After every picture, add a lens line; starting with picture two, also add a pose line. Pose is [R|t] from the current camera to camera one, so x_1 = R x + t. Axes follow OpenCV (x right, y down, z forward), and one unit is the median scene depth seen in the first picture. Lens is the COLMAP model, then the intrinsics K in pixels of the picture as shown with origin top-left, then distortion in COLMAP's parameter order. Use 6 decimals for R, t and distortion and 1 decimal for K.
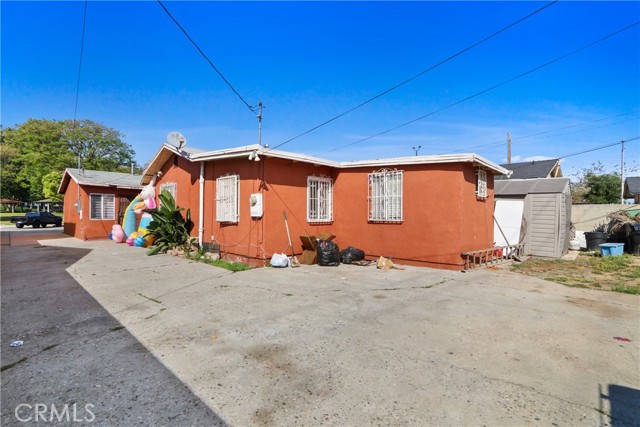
lens RADIAL K [[295.9, 0, 335.8], [0, 295.9, 217.8], [0, 0, 1]] dist [-0.016719, 0.001551]
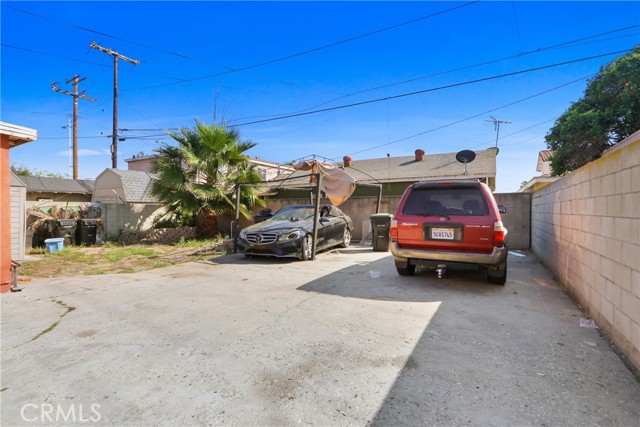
lens RADIAL K [[295.9, 0, 321.9], [0, 295.9, 210.4], [0, 0, 1]] dist [-0.016719, 0.001551]
pose [[-0.196160, 0.000689, 0.980572, -0.817690], [0.015599, 0.999875, 0.002418, -0.003704], [-0.980448, 0.015770, -0.196146, 0.824569]]
